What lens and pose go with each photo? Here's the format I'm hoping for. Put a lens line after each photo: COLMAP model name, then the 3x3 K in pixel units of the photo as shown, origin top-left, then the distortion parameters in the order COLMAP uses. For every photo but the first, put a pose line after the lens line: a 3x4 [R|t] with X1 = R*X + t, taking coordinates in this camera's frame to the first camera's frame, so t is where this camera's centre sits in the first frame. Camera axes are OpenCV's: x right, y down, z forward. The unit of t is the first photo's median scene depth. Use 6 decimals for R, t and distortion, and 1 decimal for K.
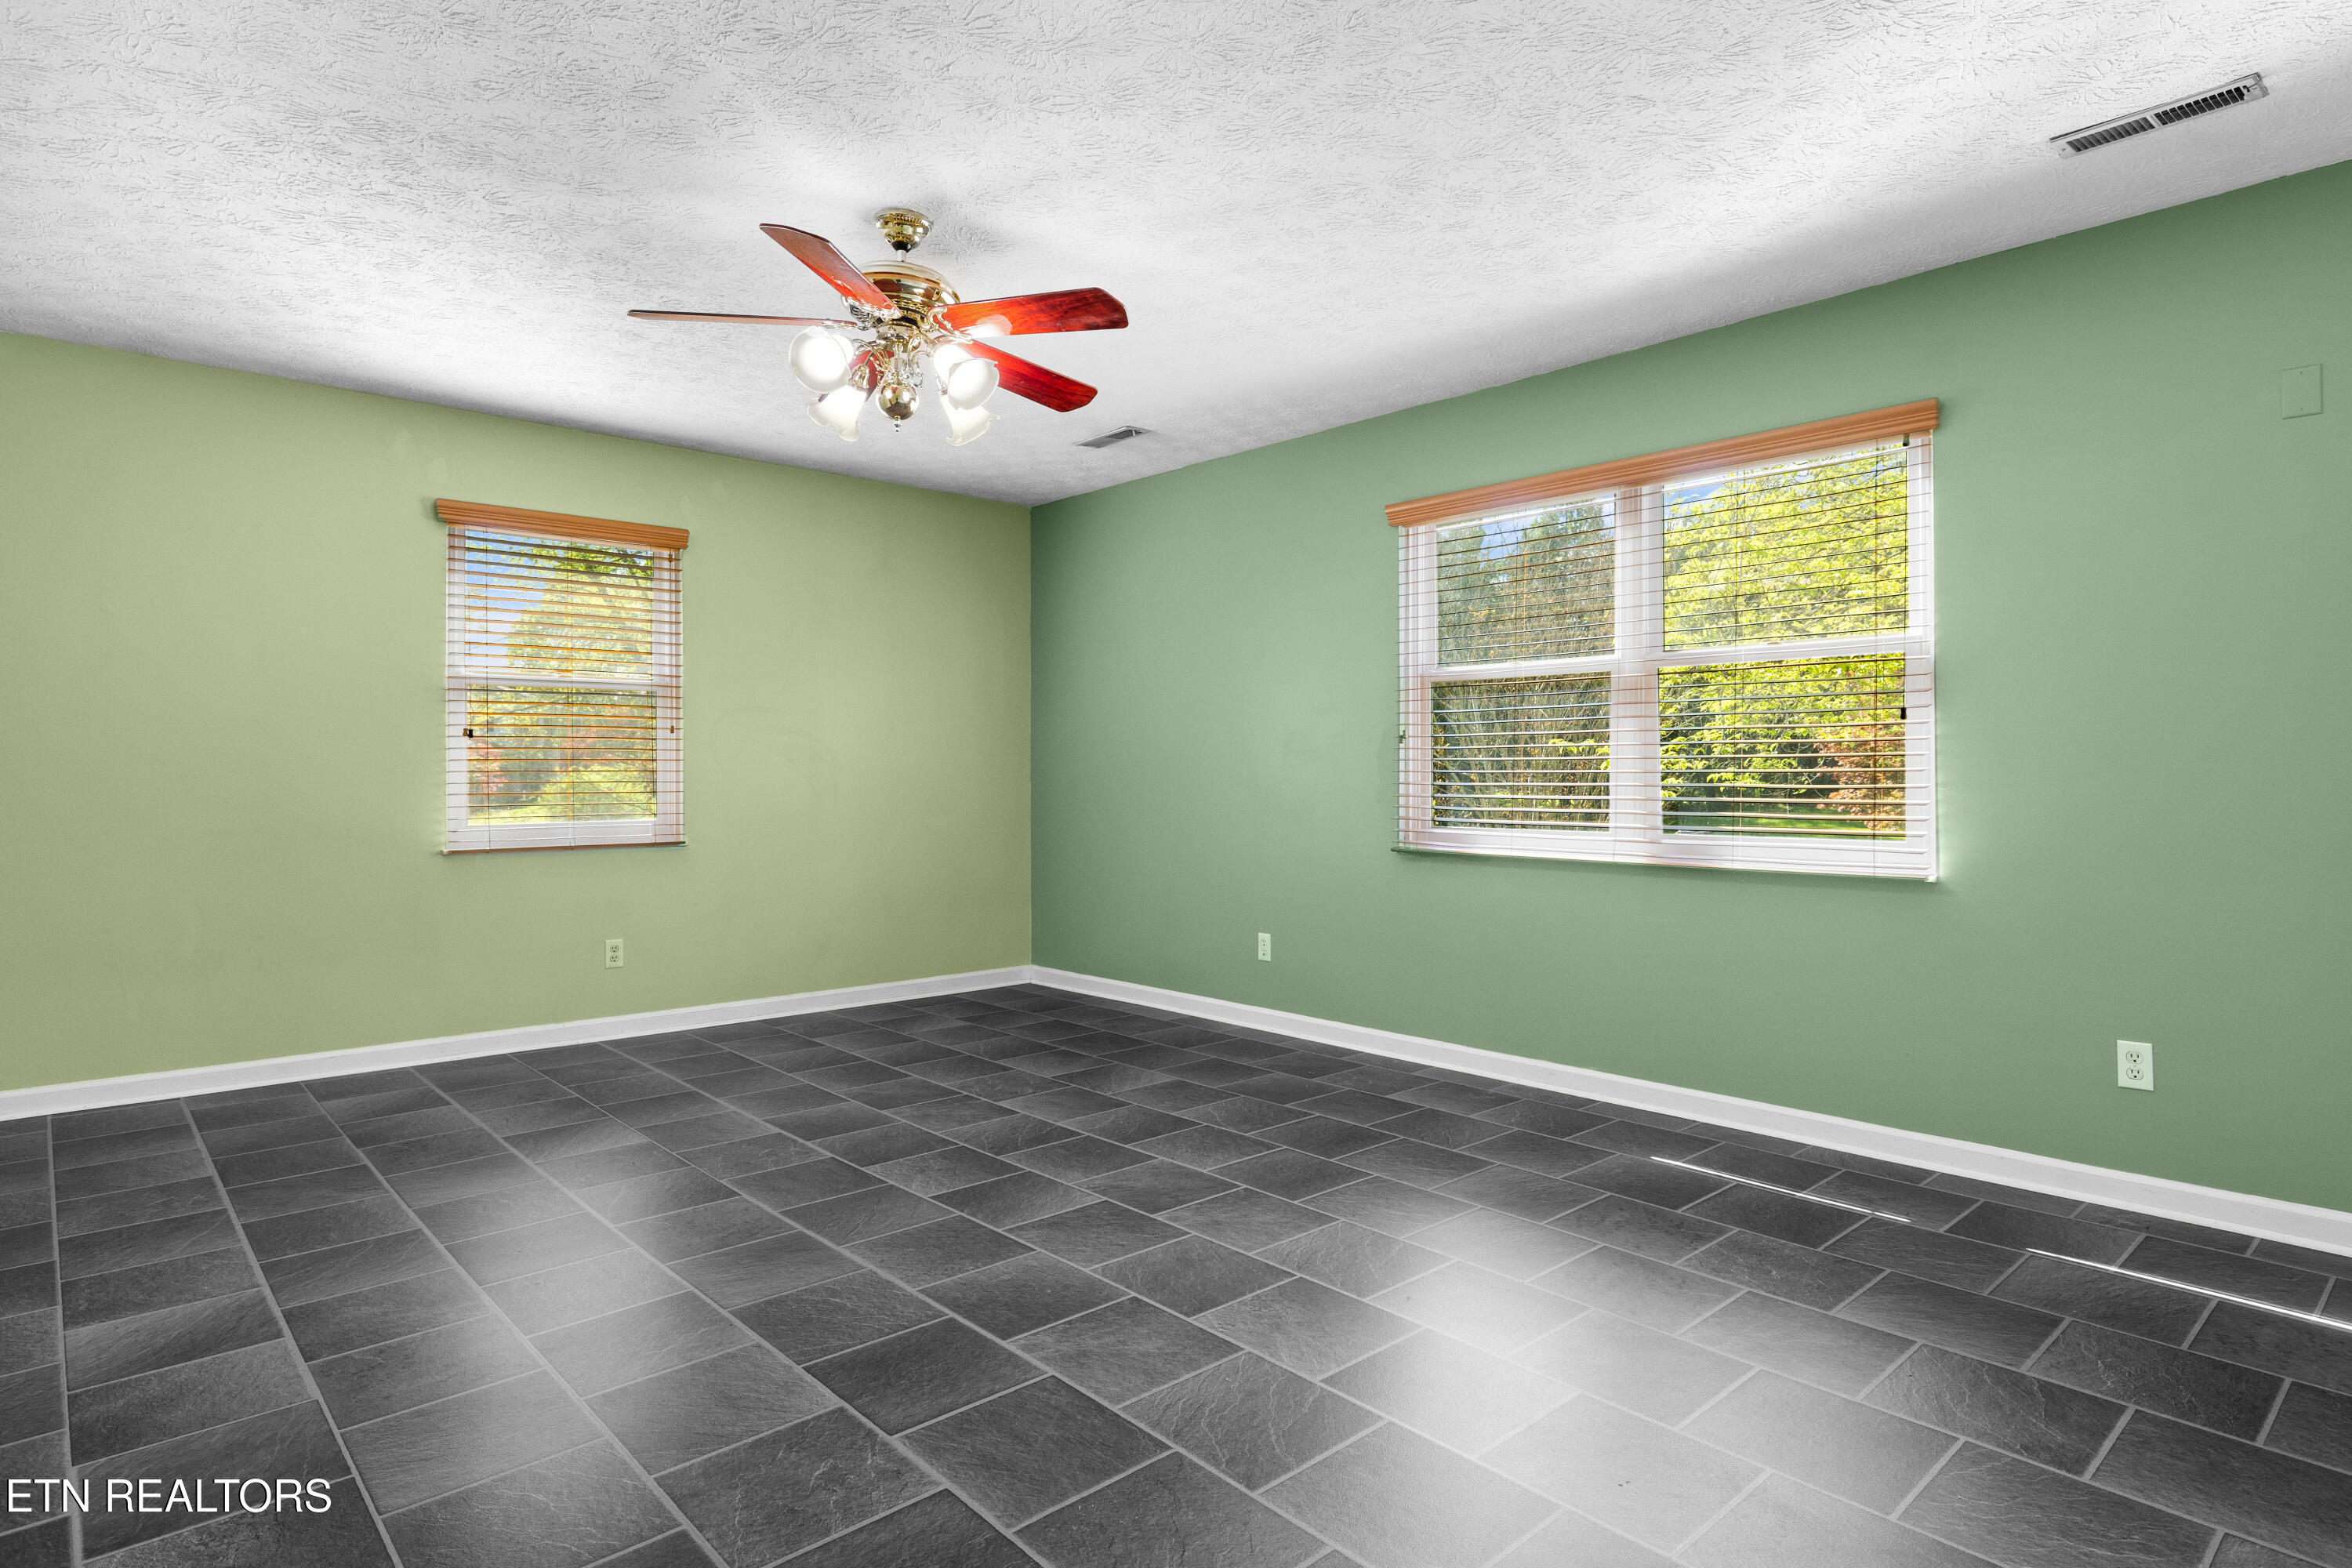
lens RADIAL K [[1231.4, 0, 1172.5], [0, 1231.4, 774.0], [0, 0, 1]] dist [-0.003525, -0.000328]
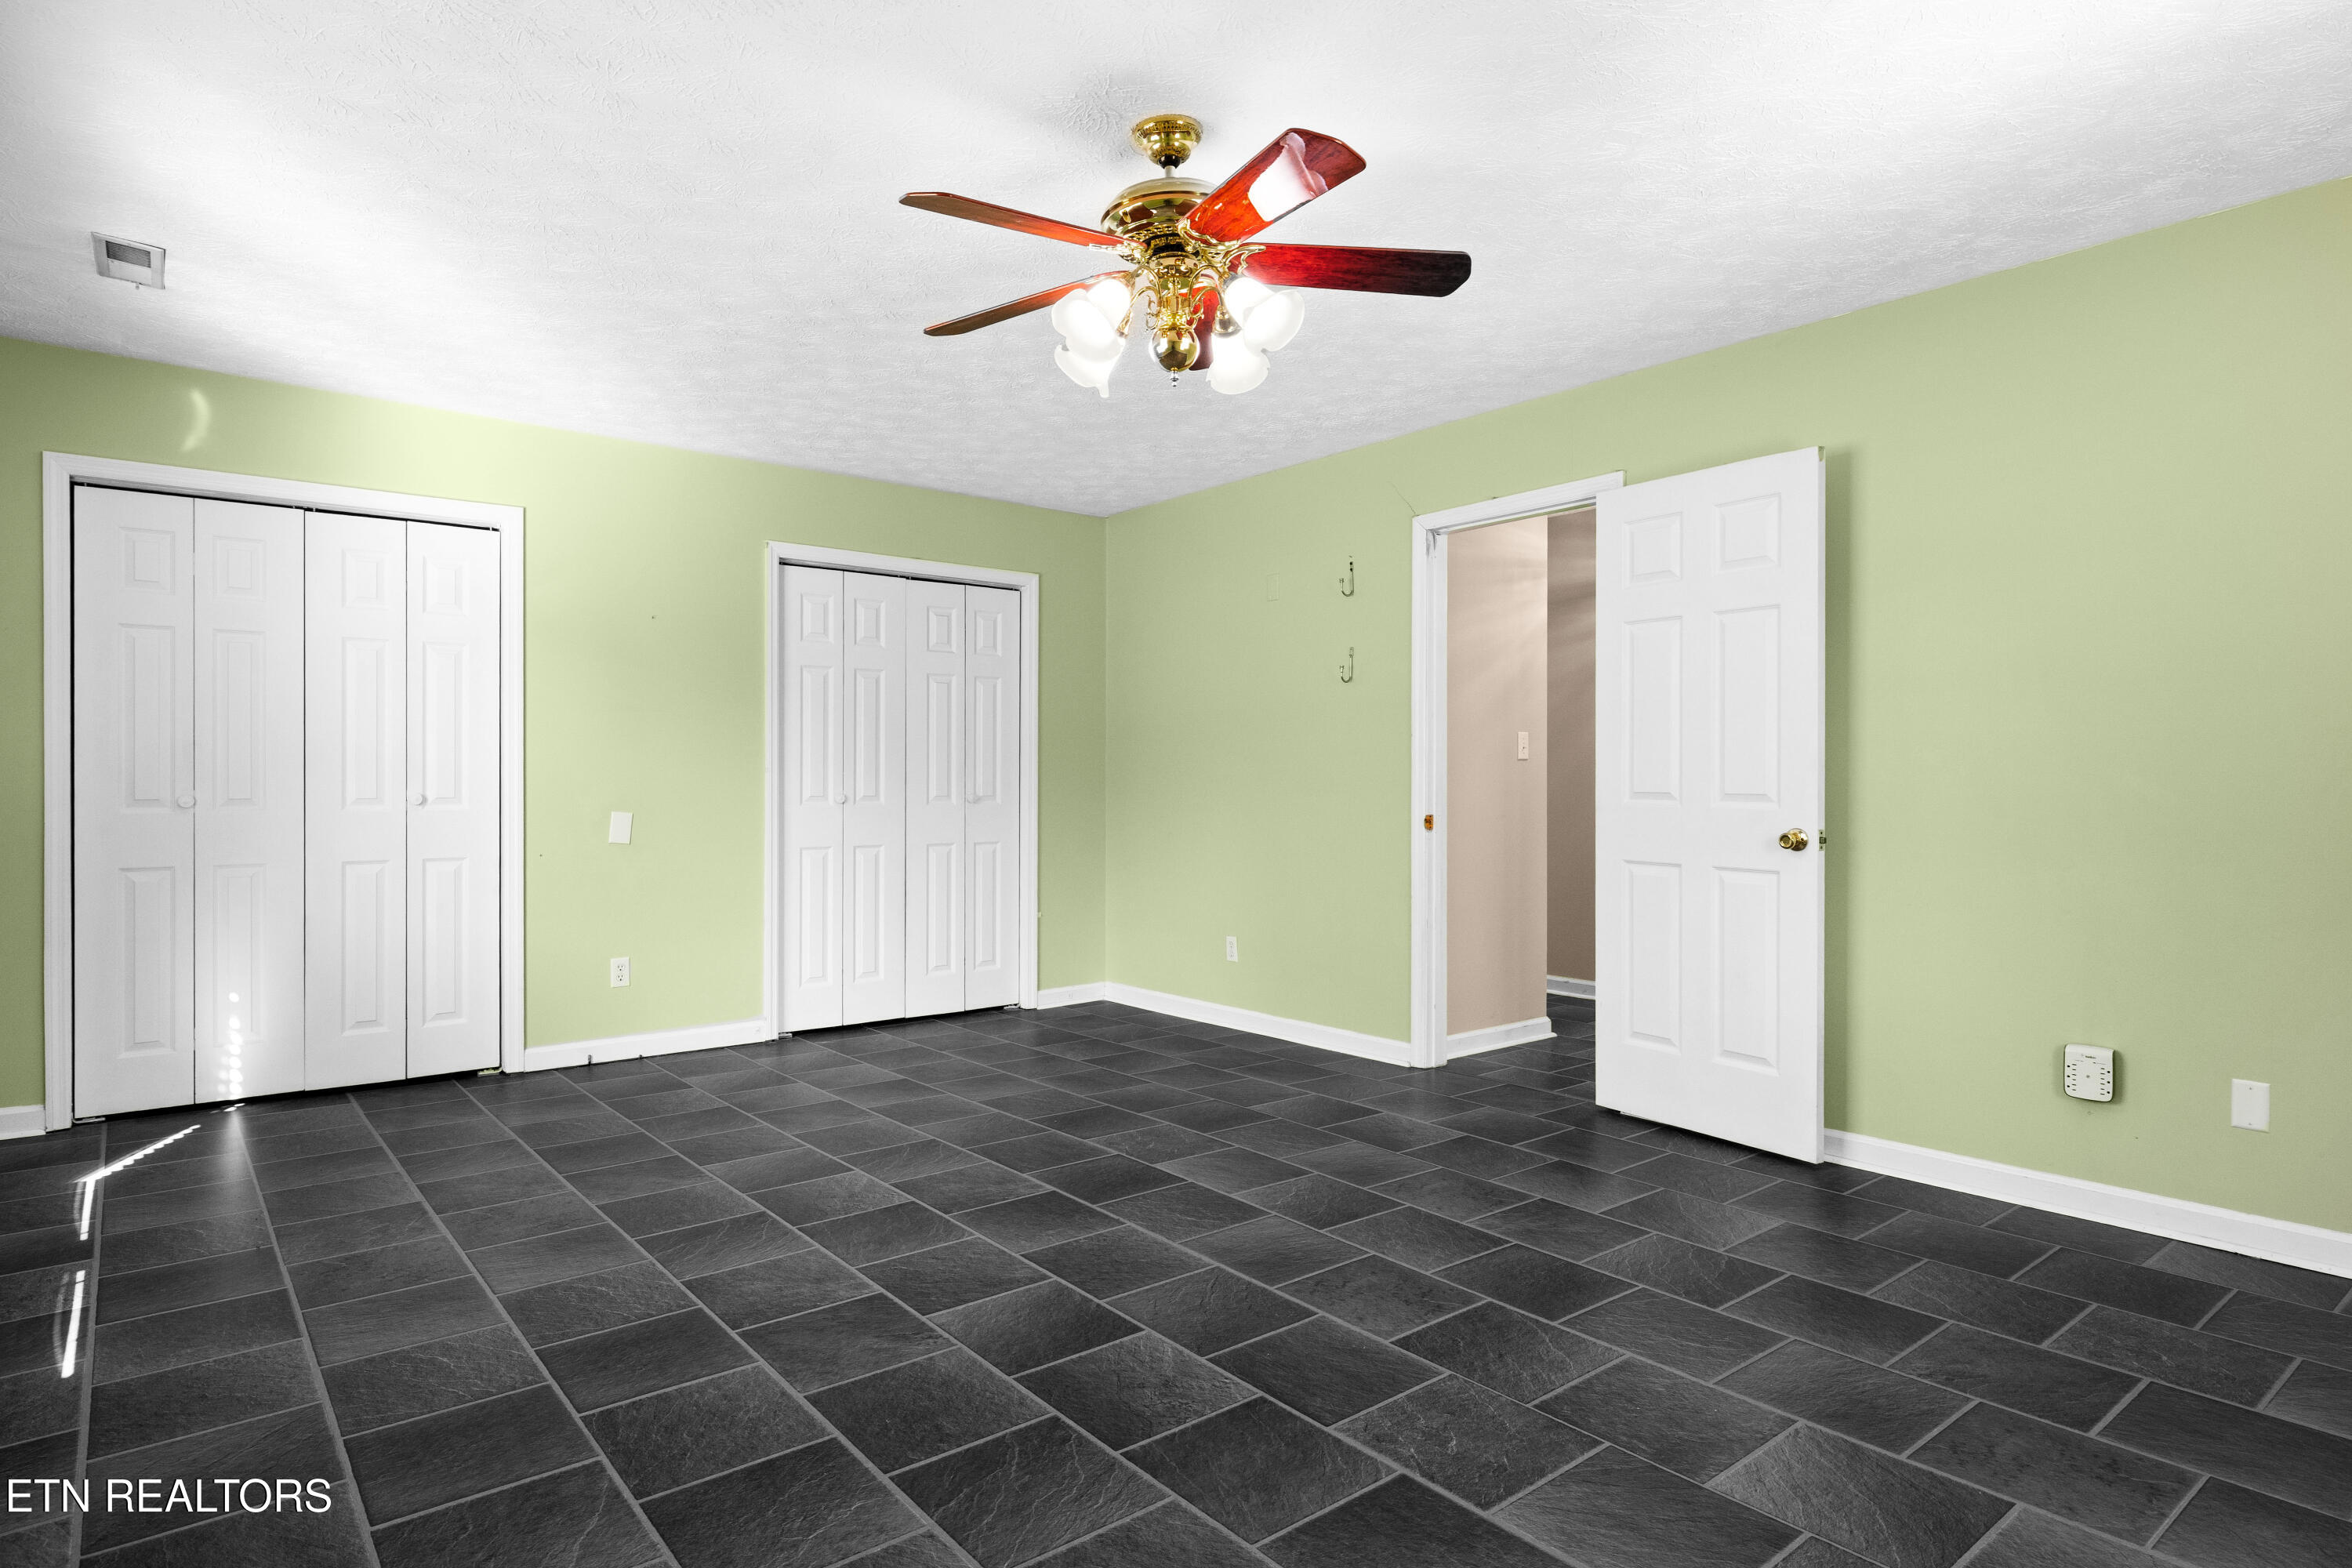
lens RADIAL K [[1231.4, 0, 1172.5], [0, 1231.4, 774.0], [0, 0, 1]] dist [-0.003525, -0.000328]
pose [[-0.998558, 0.000542, 0.053673, -0.271953], [0.000879, 0.999980, 0.006255, -0.015773], [-0.053668, 0.006293, -0.998539, 1.871999]]
